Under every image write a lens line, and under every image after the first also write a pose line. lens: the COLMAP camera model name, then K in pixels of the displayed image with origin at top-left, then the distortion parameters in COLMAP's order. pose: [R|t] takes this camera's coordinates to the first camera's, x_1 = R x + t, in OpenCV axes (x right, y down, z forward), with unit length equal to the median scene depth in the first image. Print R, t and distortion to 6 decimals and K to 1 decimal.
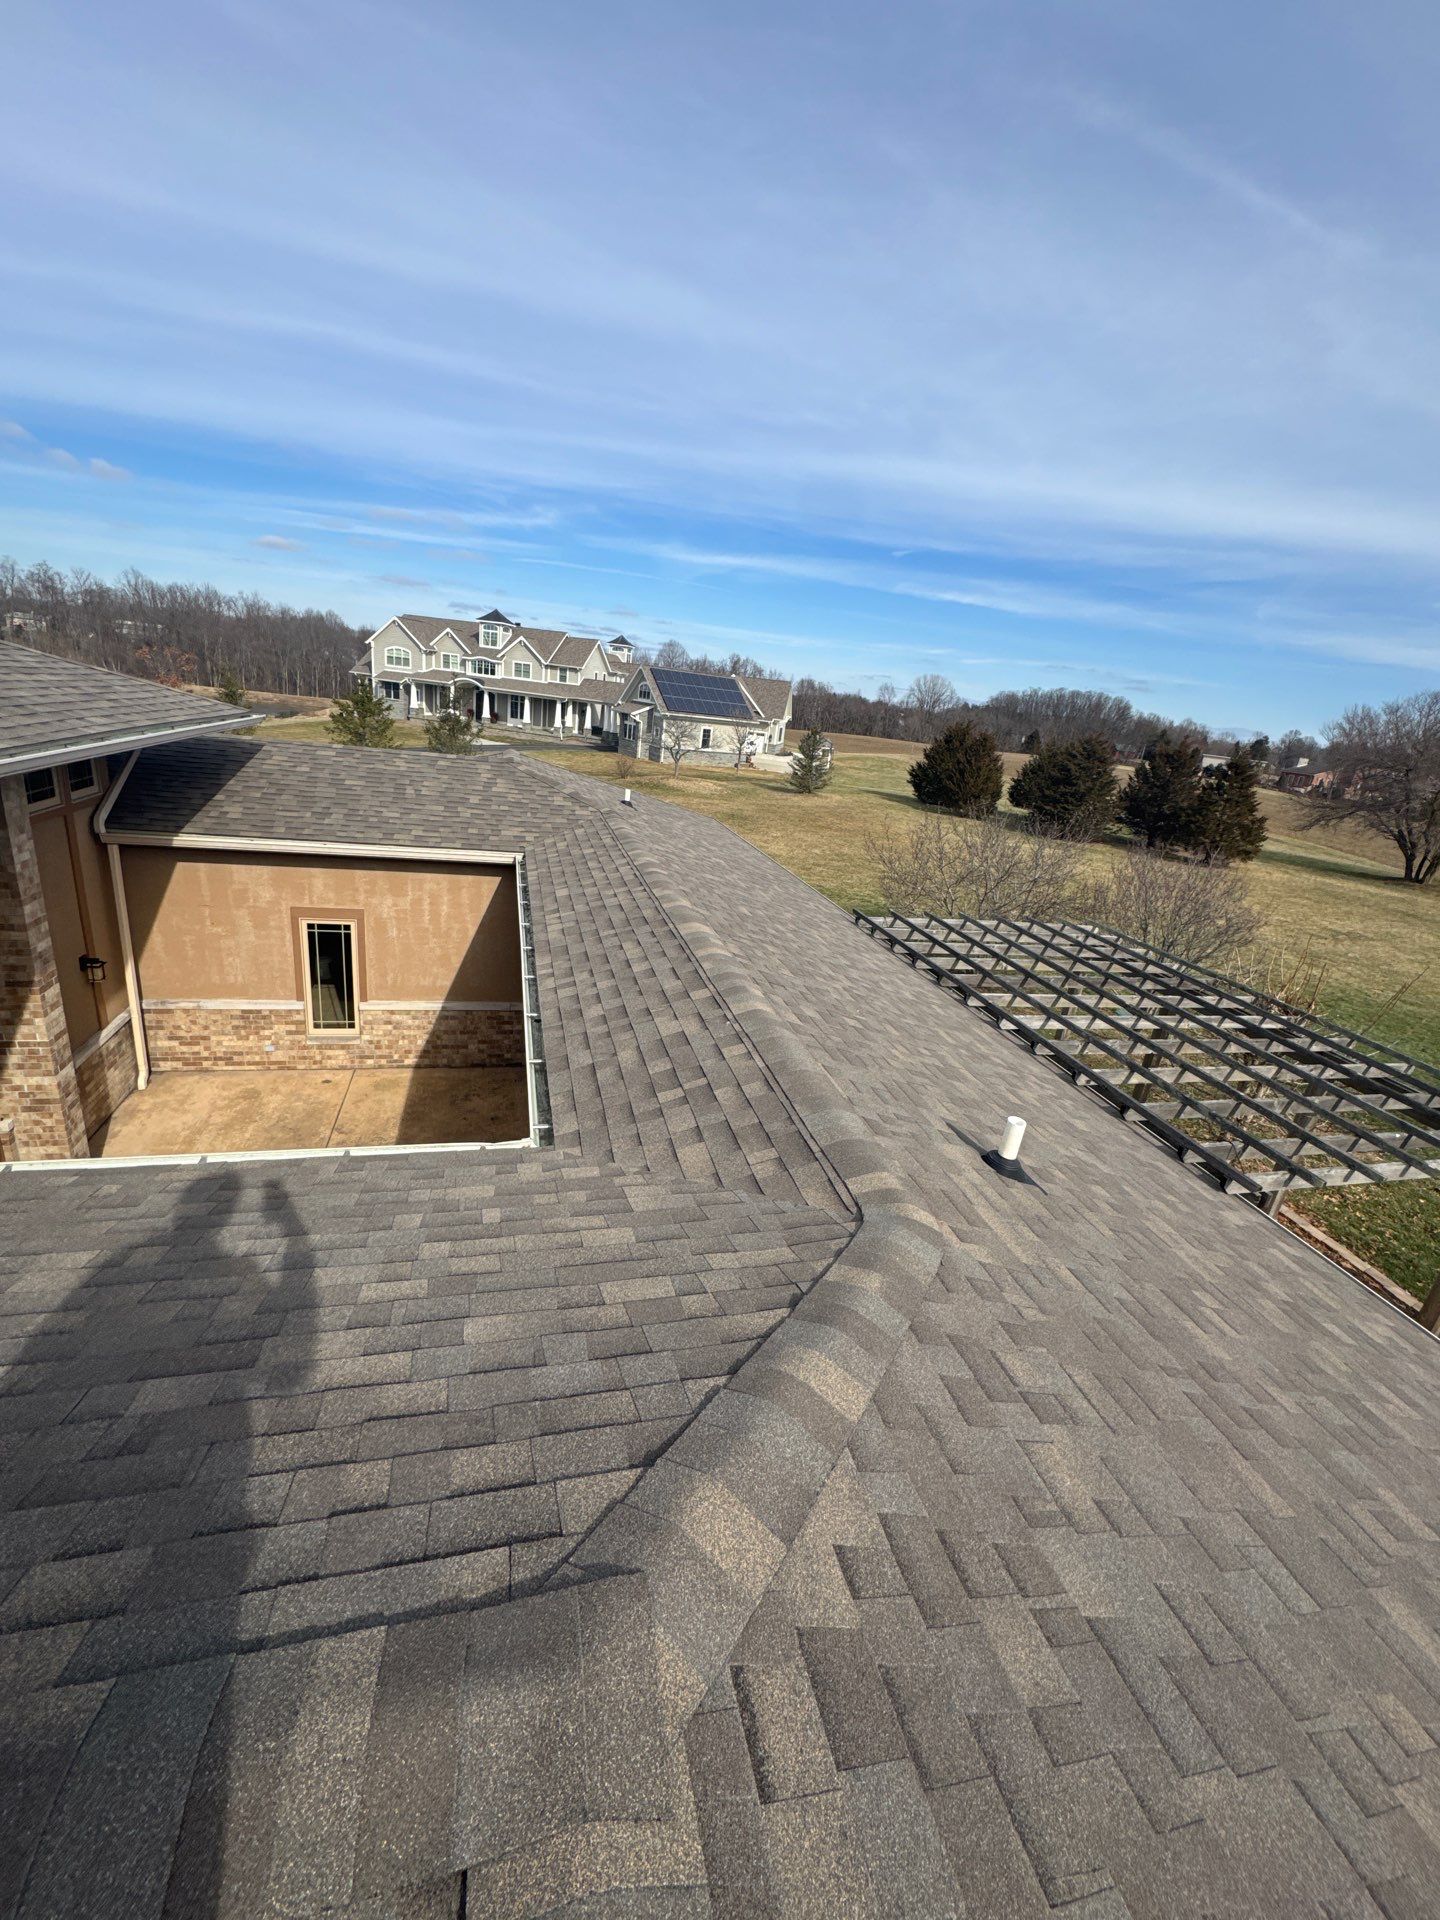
lens RADIAL K [[757.9, 0, 719.1], [0, 757.9, 954.1], [0, 0, 1]] dist [-0.001171, -0.000657]
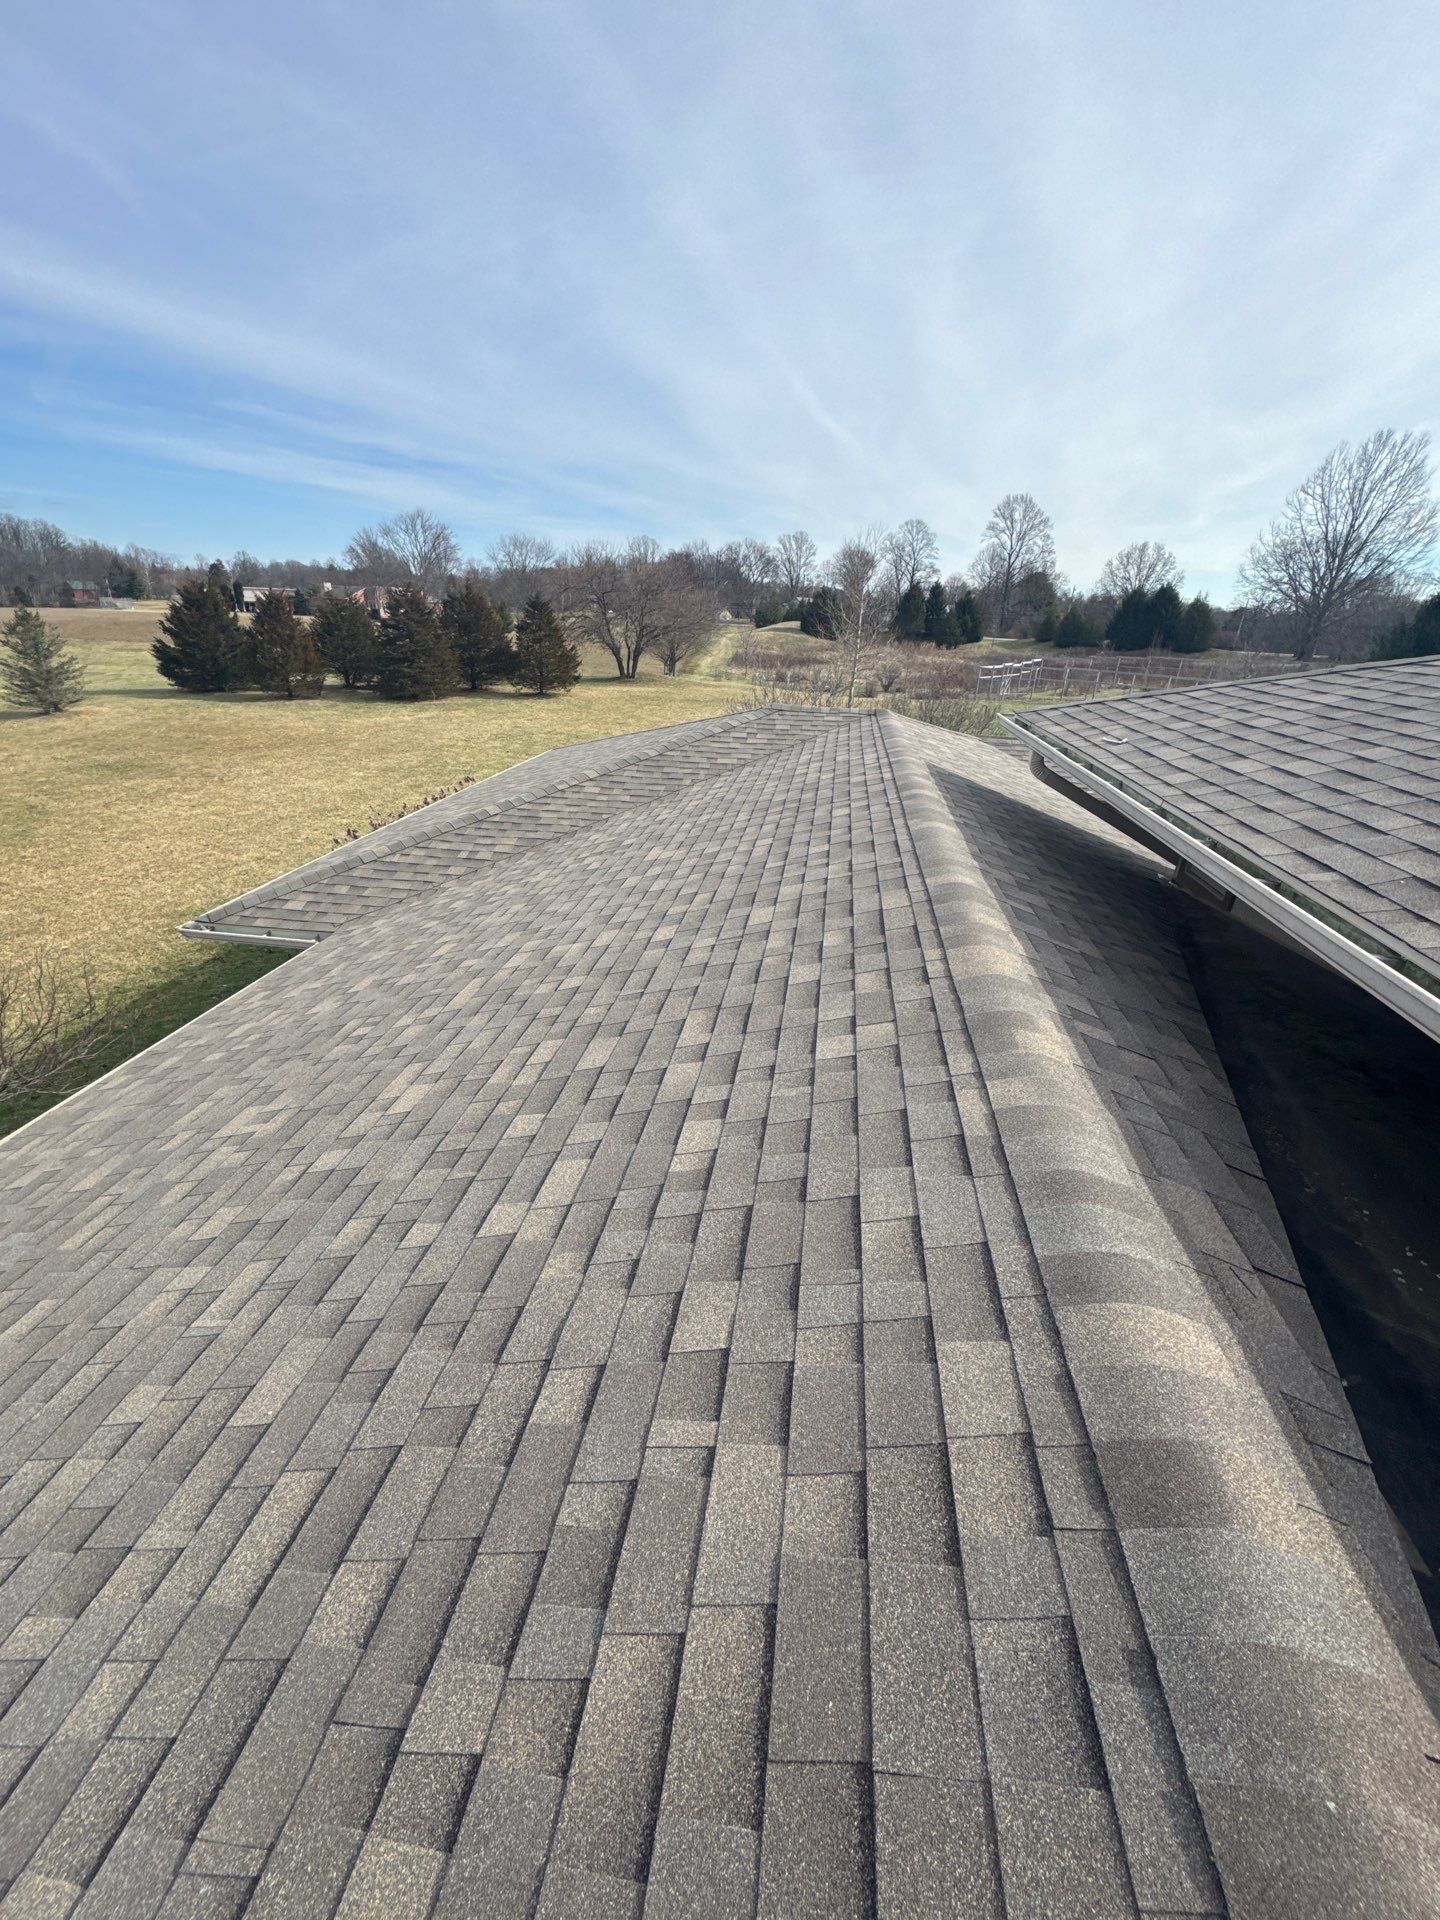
lens RADIAL K [[757.9, 0, 719.1], [0, 757.9, 954.1], [0, 0, 1]] dist [-0.001171, -0.000657]
pose [[0.402905, -0.470504, 0.785043, -0.322844], [0.304747, 0.877765, 0.369672, -0.111097], [-0.863016, 0.090297, 0.497041, 0.216282]]
